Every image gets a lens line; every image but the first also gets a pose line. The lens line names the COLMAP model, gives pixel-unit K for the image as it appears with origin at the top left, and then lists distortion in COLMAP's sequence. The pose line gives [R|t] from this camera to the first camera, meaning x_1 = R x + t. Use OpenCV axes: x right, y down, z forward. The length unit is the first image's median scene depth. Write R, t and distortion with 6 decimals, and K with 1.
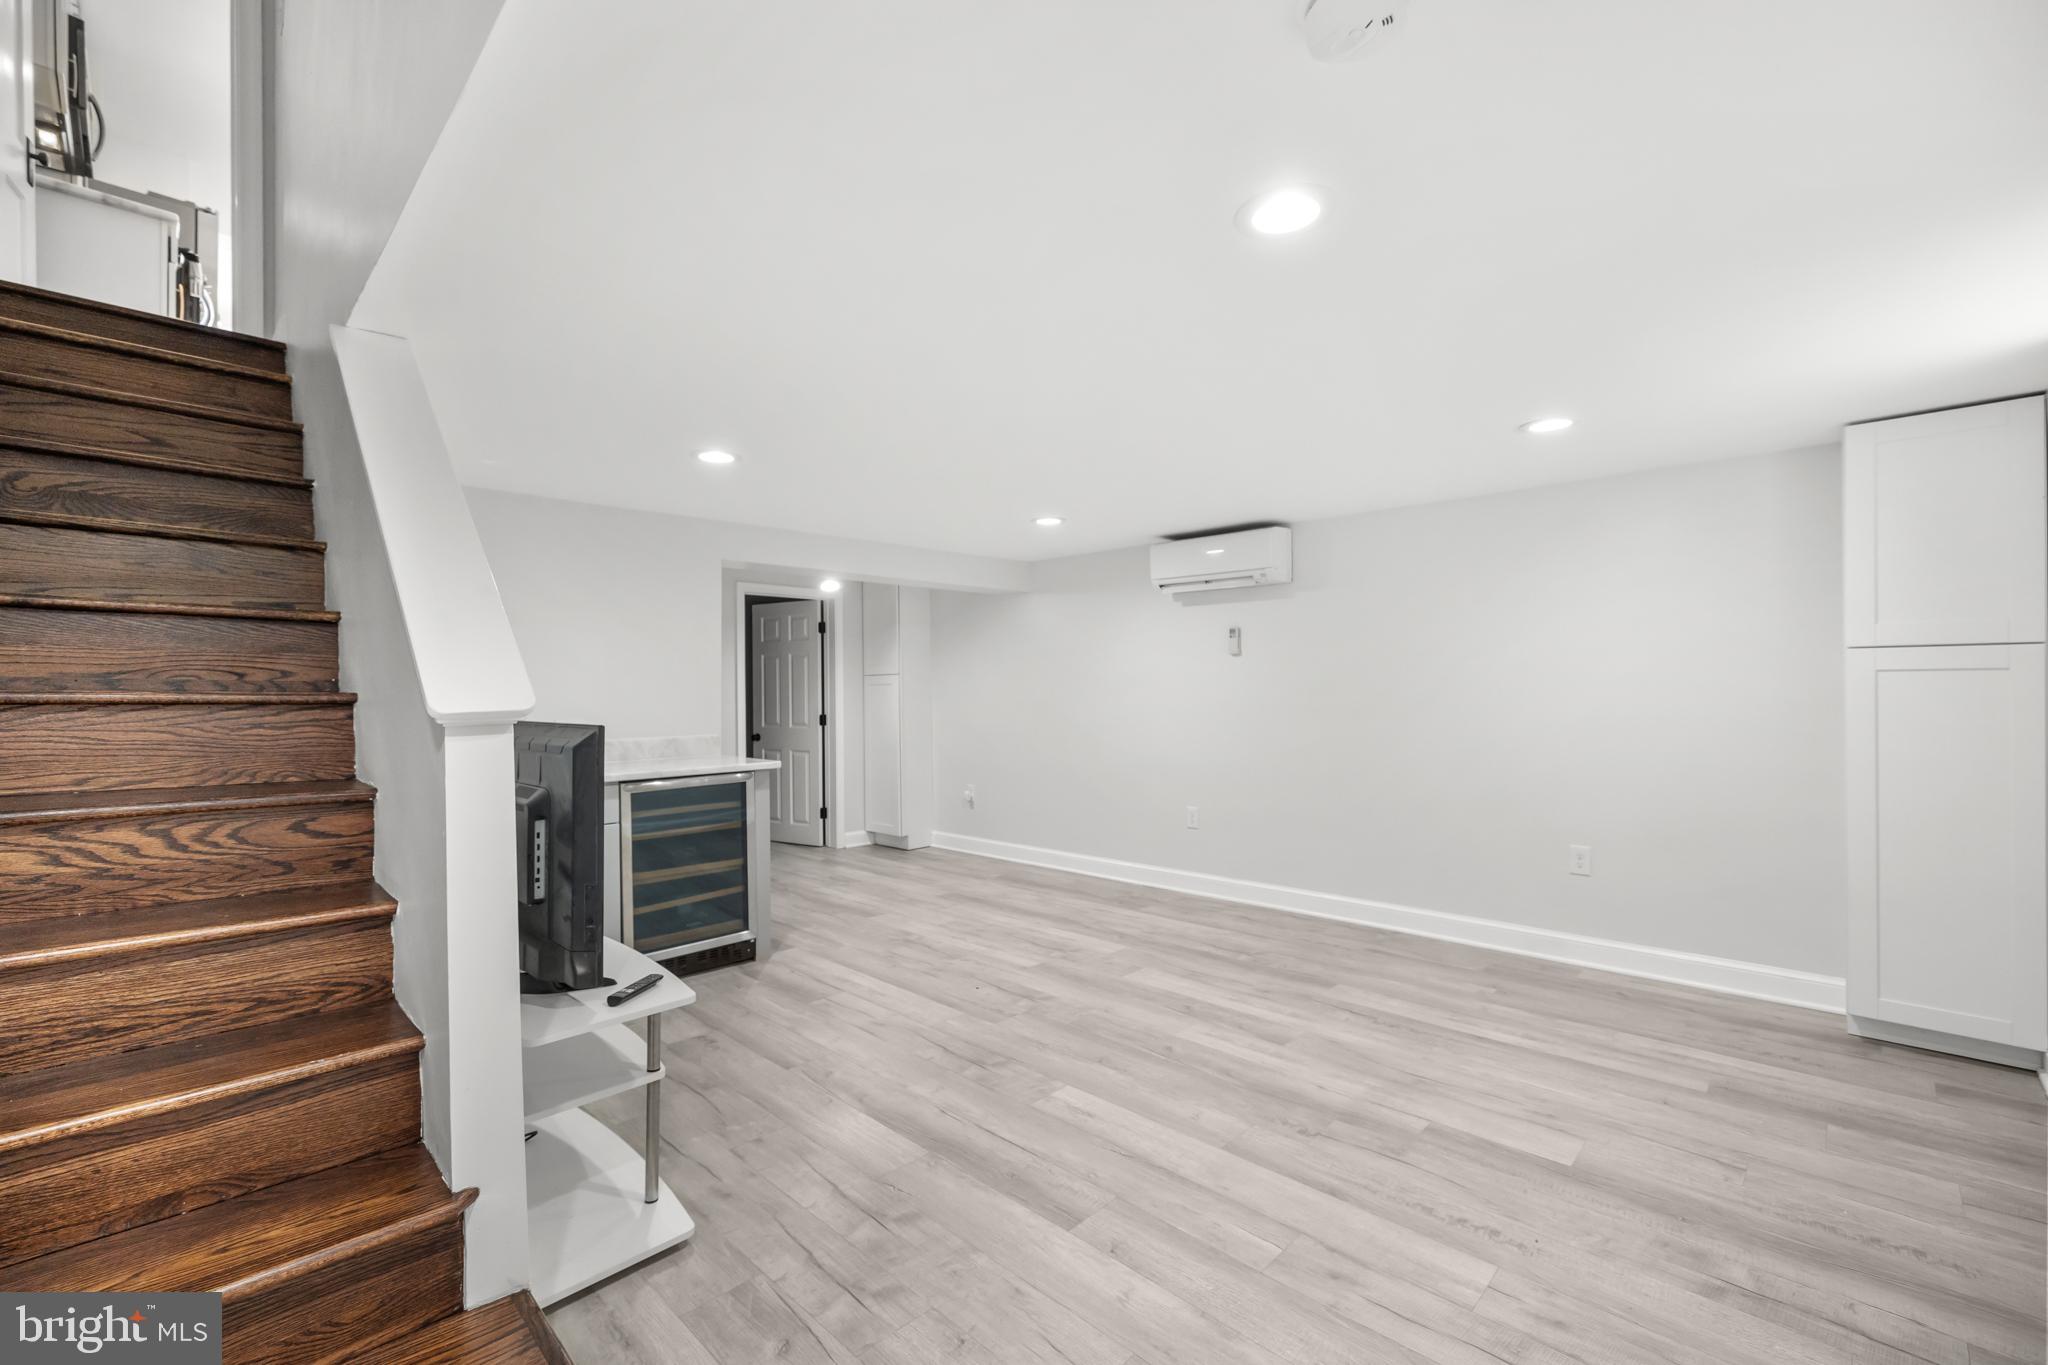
lens RADIAL K [[872.9, 0, 1020.0], [0, 872.9, 681.8], [0, 0, 1]] dist [0.002070, -0.001009]
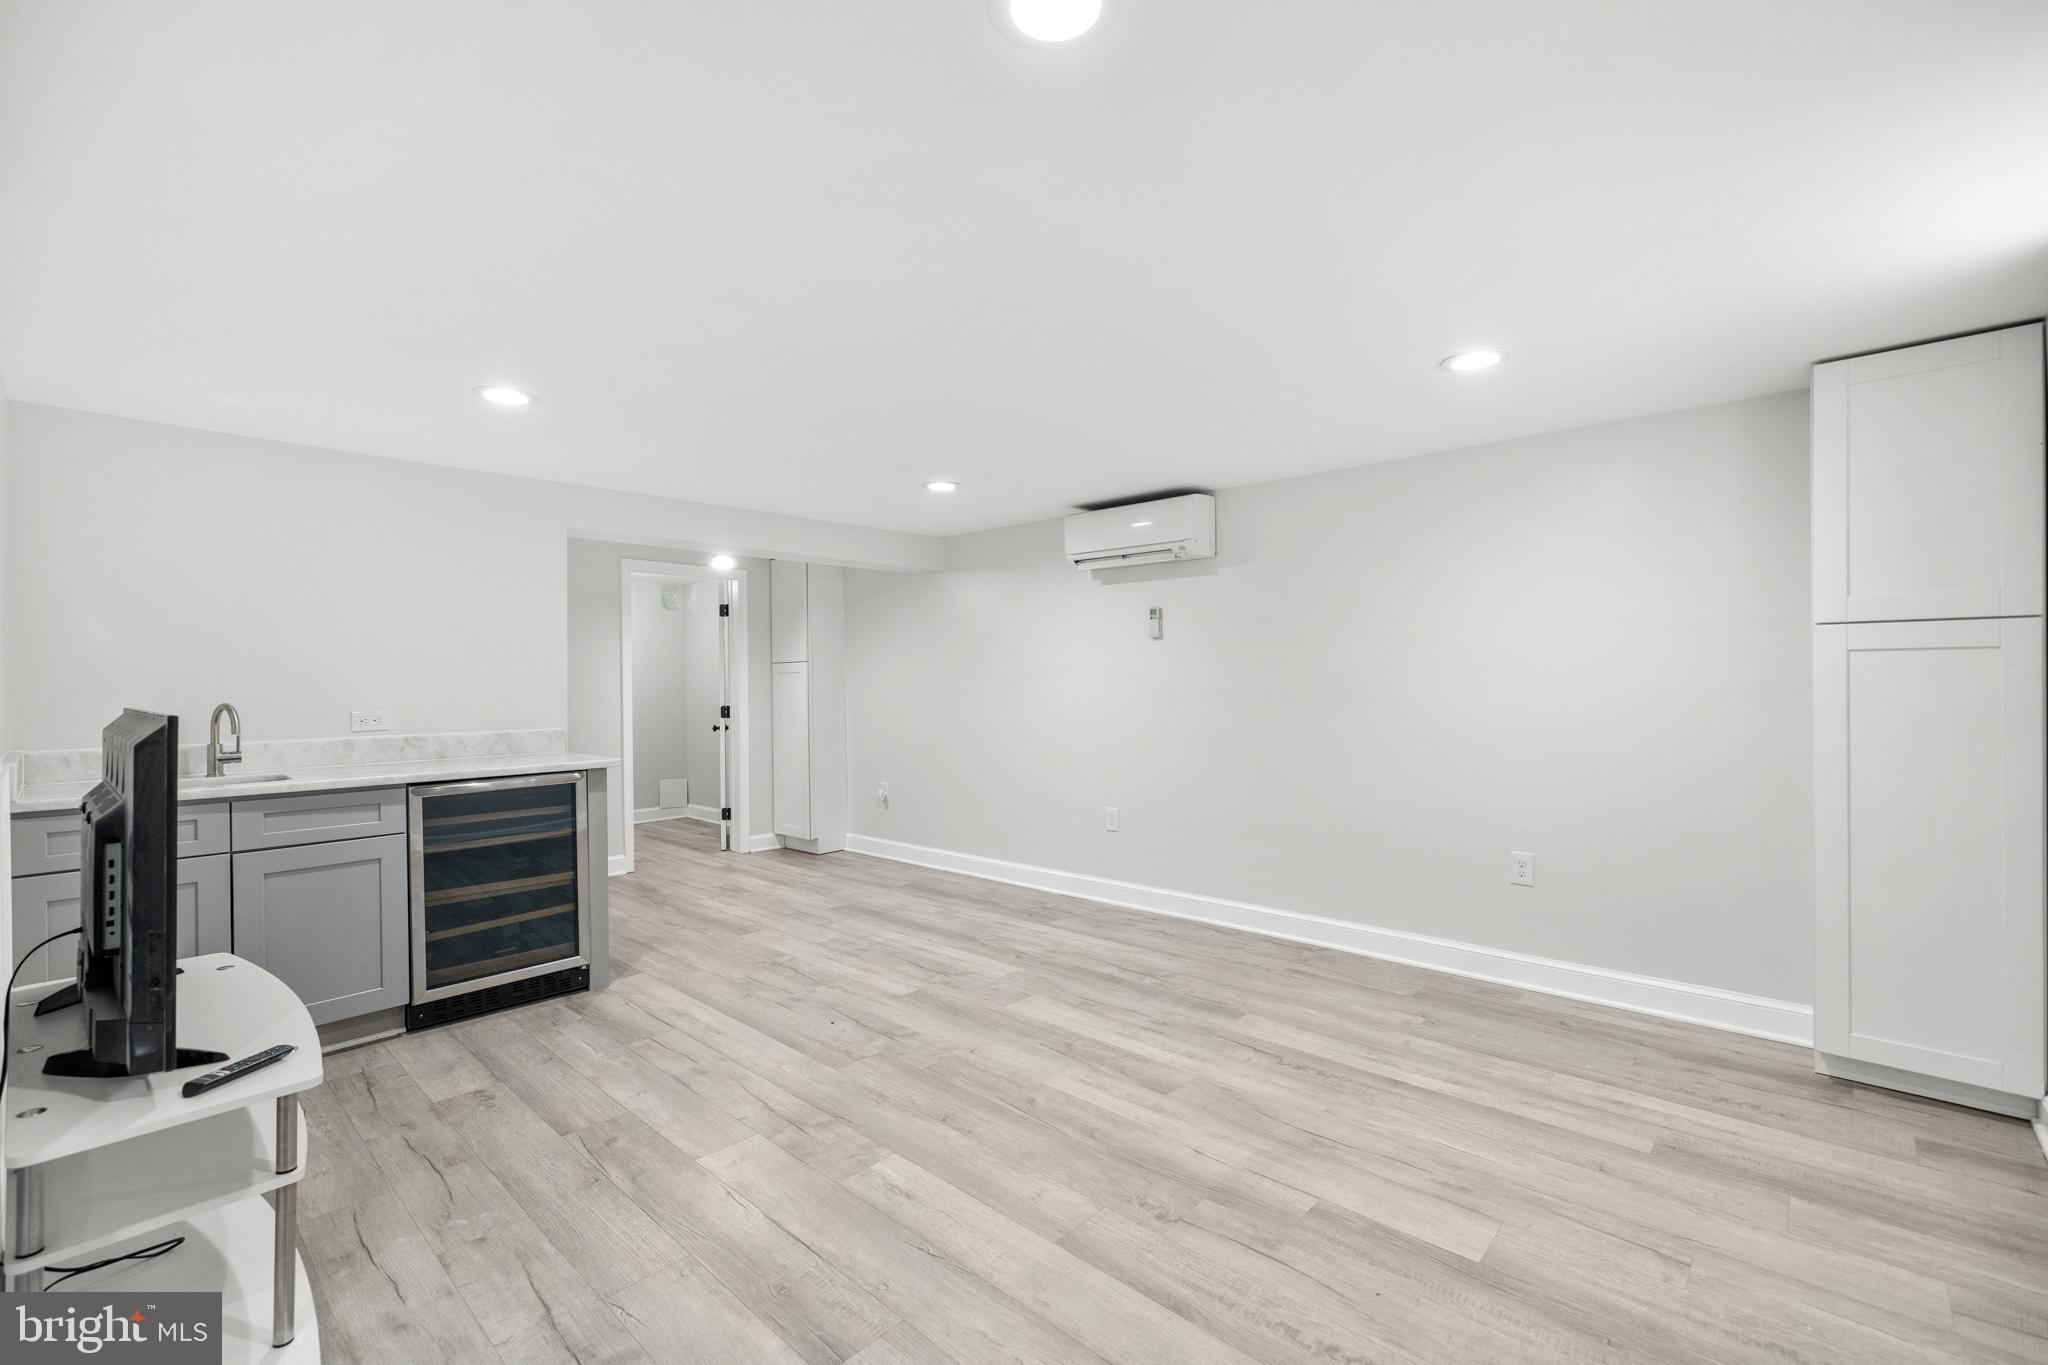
lens RADIAL K [[872.9, 0, 1046.2], [0, 872.9, 678.4], [0, 0, 1]] dist [0.002070, -0.001009]
pose [[0.999426, -0.000315, 0.033879, 0.162444], [0.000186, 0.999993, 0.003822, 0.010977], [-0.033880, -0.003814, 0.999419, 0.167856]]
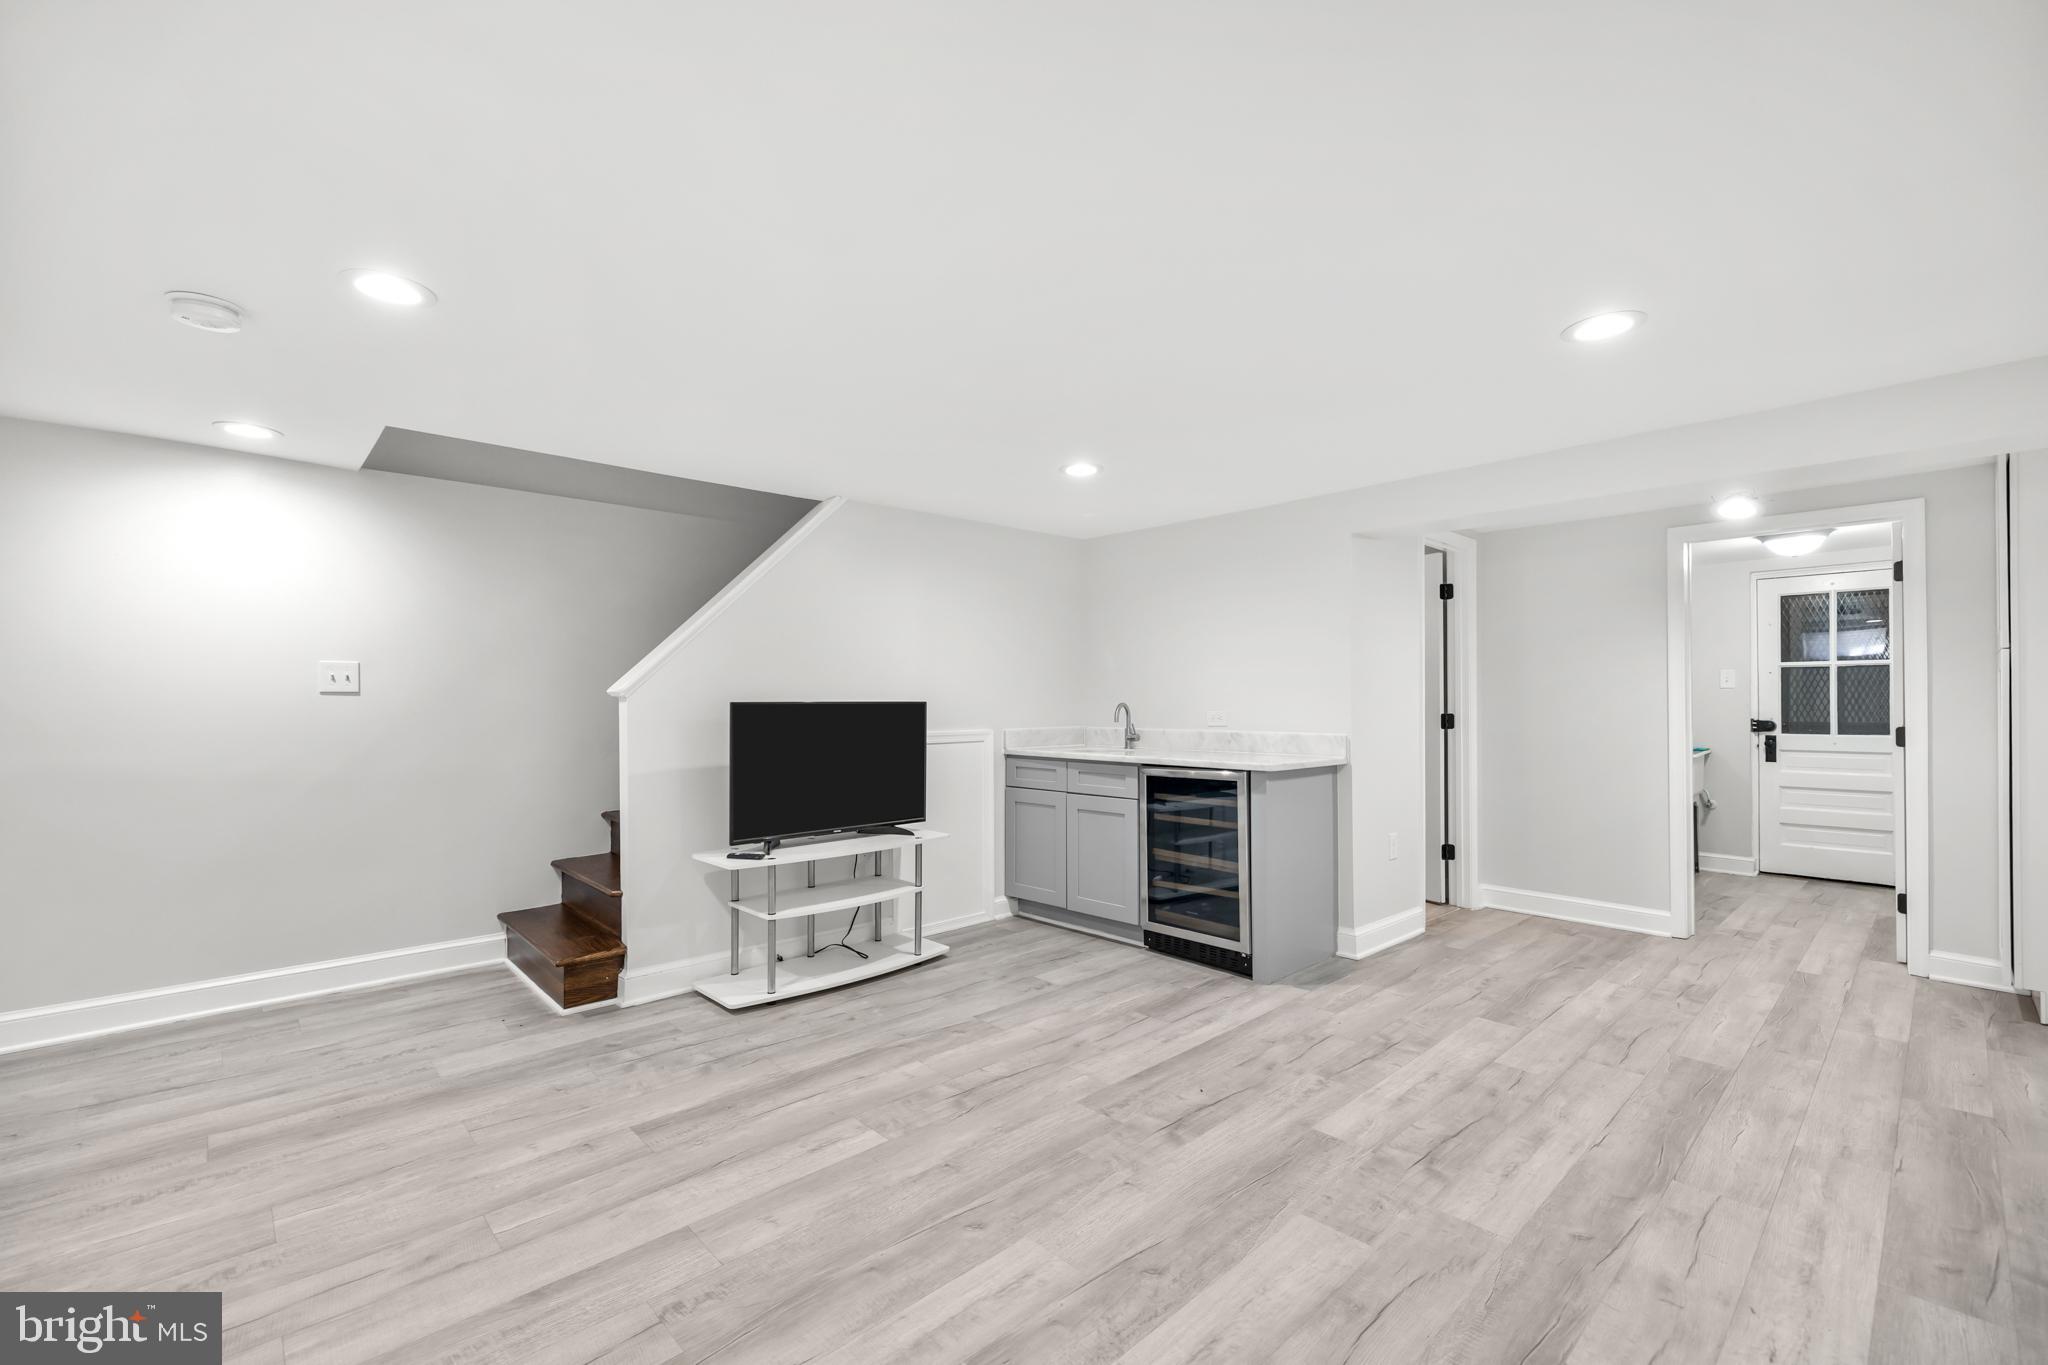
lens RADIAL K [[872.9, 0, 1032.8], [0, 872.9, 679.2], [0, 0, 1]] dist [0.002070, -0.001009]
pose [[-0.040452, -0.011658, -0.999113, 0.856652], [0.005246, 0.999916, -0.011879, 0.018833], [0.999168, -0.005722, -0.040388, 1.106924]]
